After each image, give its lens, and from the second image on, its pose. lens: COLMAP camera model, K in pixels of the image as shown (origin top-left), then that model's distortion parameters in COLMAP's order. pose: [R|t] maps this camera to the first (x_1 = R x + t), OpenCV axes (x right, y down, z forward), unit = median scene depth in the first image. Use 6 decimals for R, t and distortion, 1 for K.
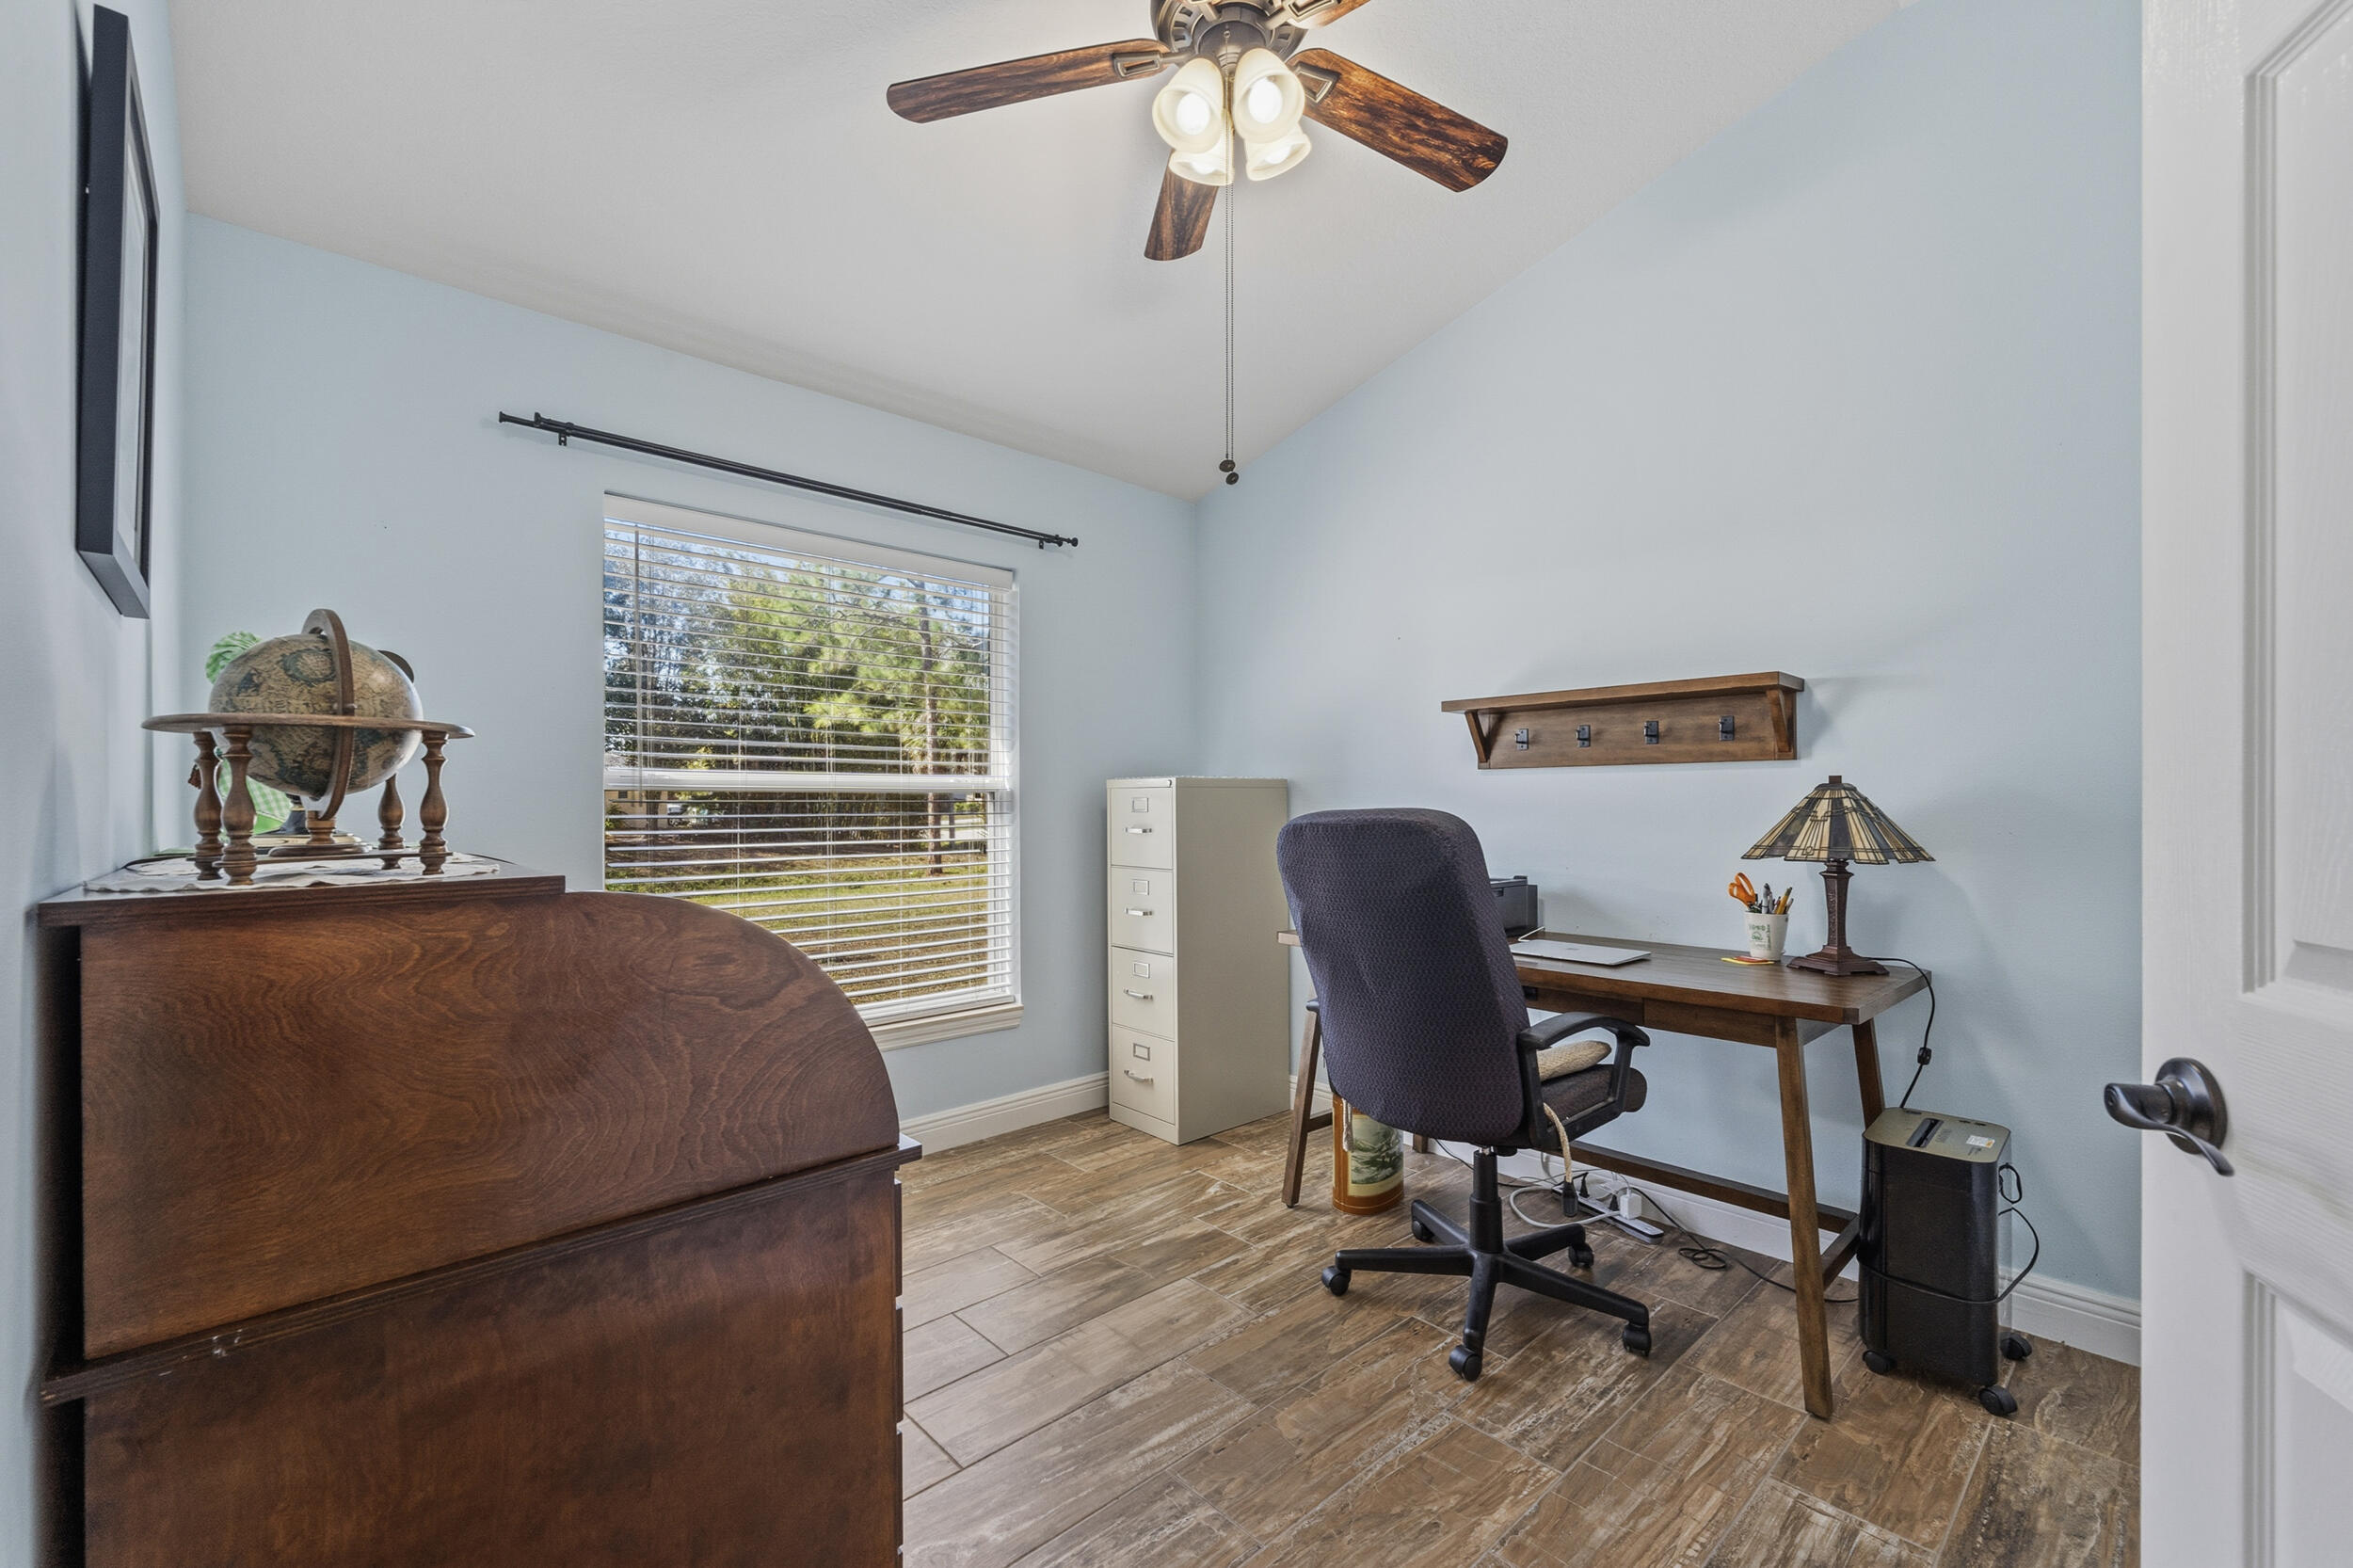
lens RADIAL K [[975.3, 0, 1178.1], [0, 975.3, 796.1], [0, 0, 1]] dist [-0.000104, -0.000042]
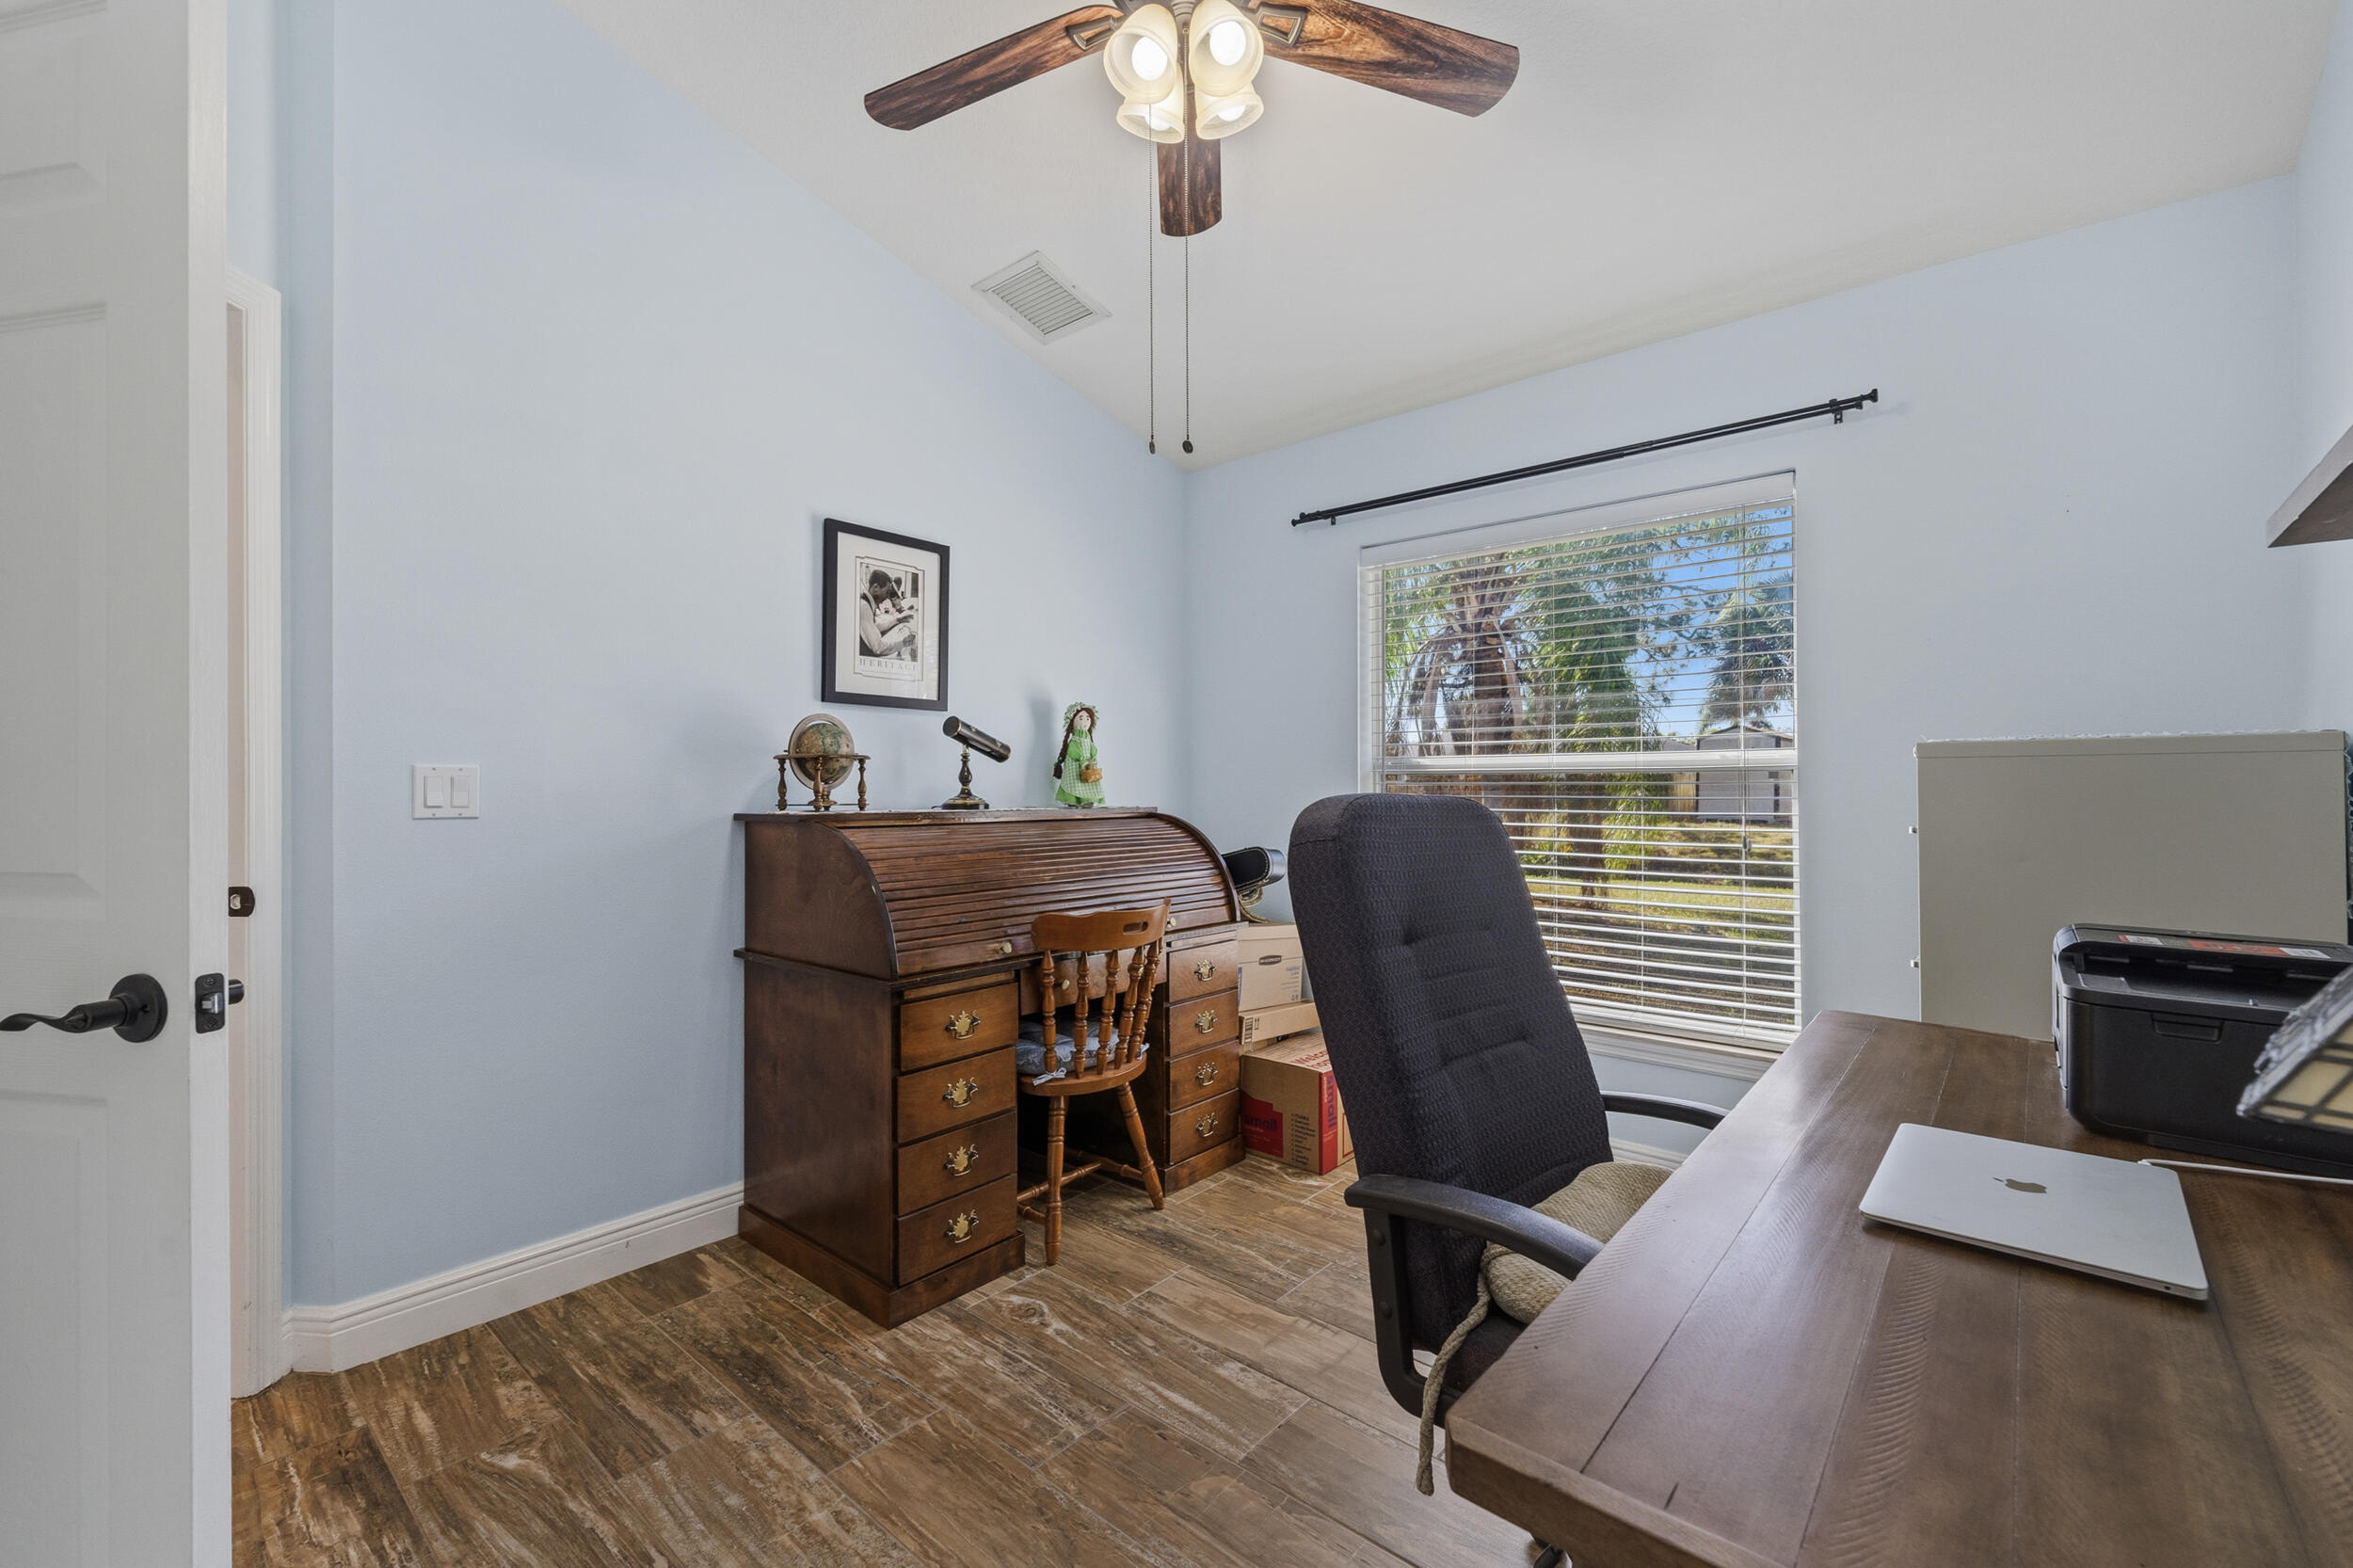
lens RADIAL K [[980.9, 0, 1176.5], [0, 980.9, 784.0], [0, 0, 1]] dist [-0.000122, -0.000021]
pose [[0.104865, 0.000928, -0.994486, 0.916805], [0.008466, 0.999962, 0.001826, 0.001510], [0.994450, -0.008611, 0.104853, 0.805248]]
